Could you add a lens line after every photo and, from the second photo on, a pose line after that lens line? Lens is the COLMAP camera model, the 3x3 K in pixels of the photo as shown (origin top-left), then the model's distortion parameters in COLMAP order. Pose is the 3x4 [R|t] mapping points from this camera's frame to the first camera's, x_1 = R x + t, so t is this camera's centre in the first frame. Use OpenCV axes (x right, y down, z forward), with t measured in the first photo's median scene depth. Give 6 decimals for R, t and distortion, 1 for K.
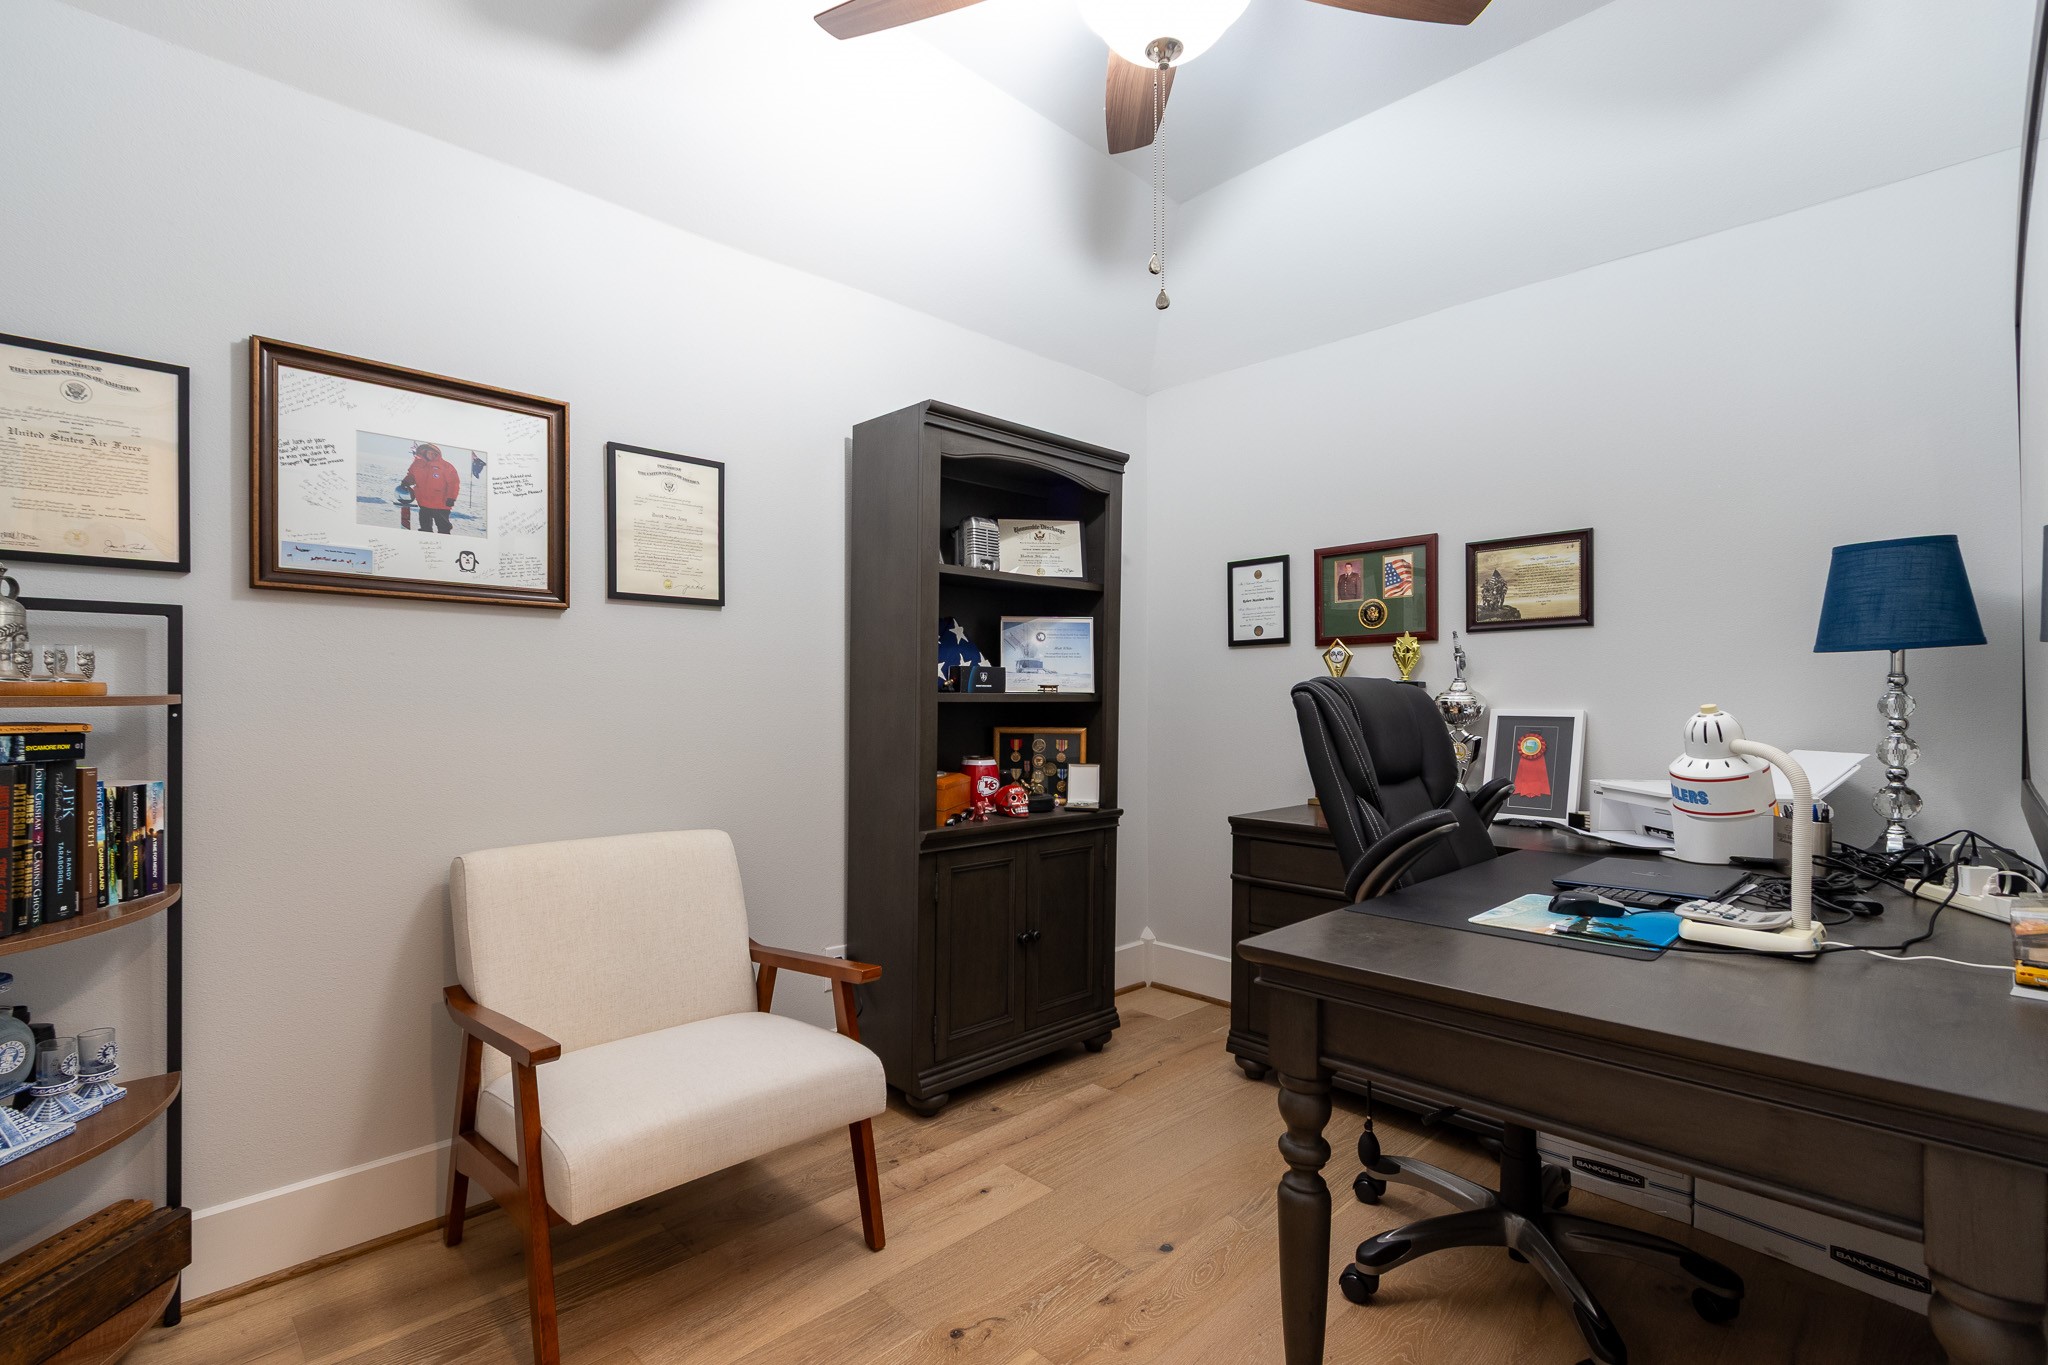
lens RADIAL K [[949.0, 0, 989.3], [0, 949.0, 691.4], [0, 0, 1]] dist [0.013545, -0.004431]
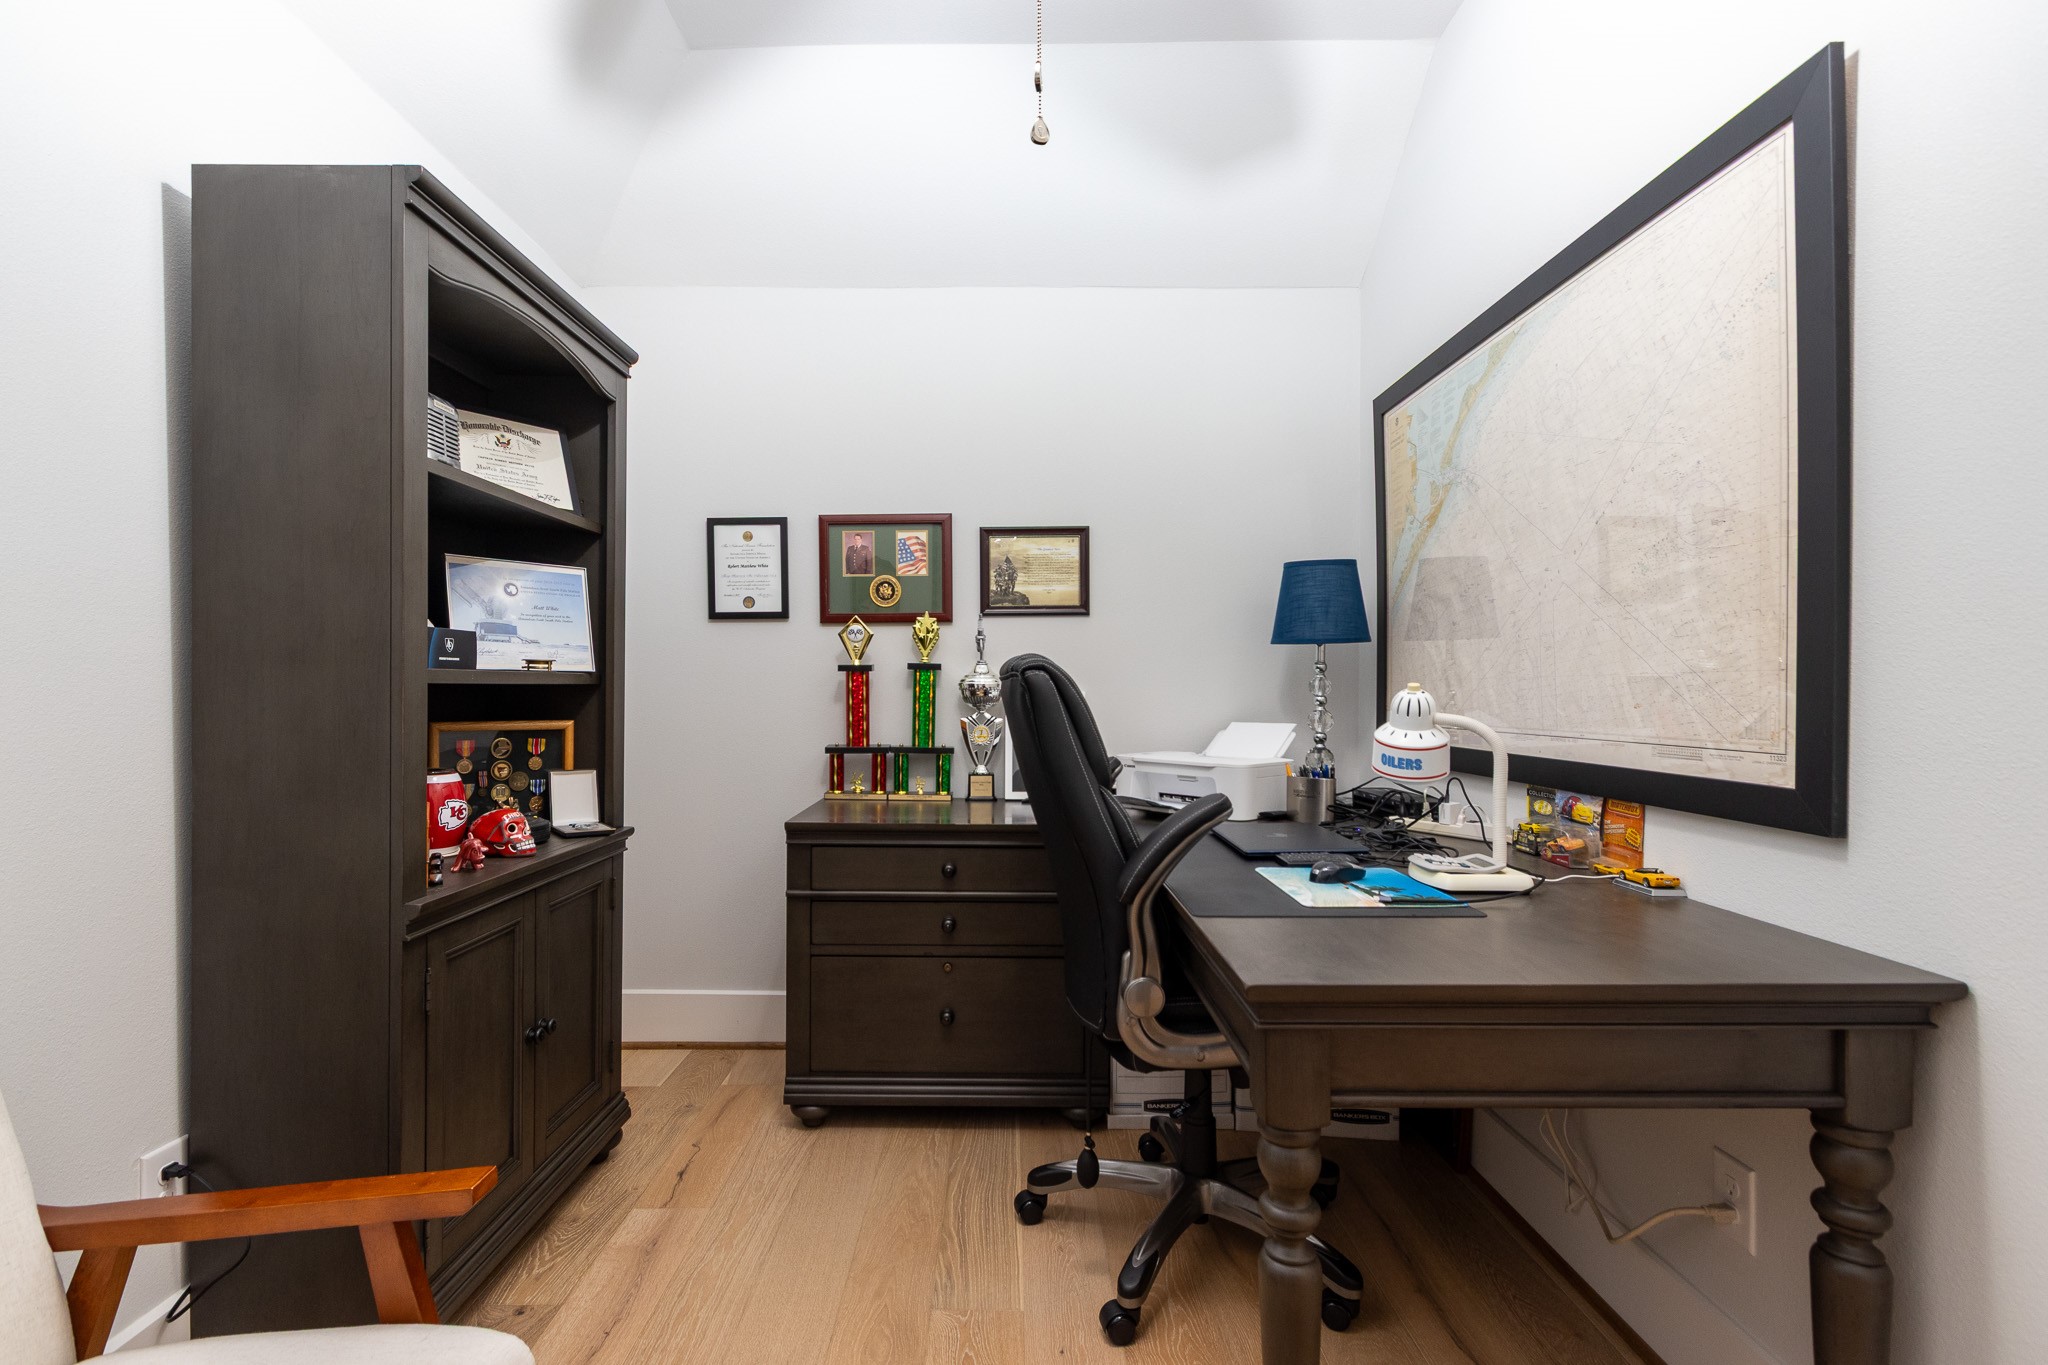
lens RADIAL K [[949.0, 0, 1022.0], [0, 949.0, 696.0], [0, 0, 1]] dist [0.013545, -0.004431]
pose [[0.690737, -0.008037, 0.723062, -0.202971], [-0.005847, 0.999843, 0.016699, 0.006313], [-0.723083, -0.015762, 0.690582, 0.277459]]
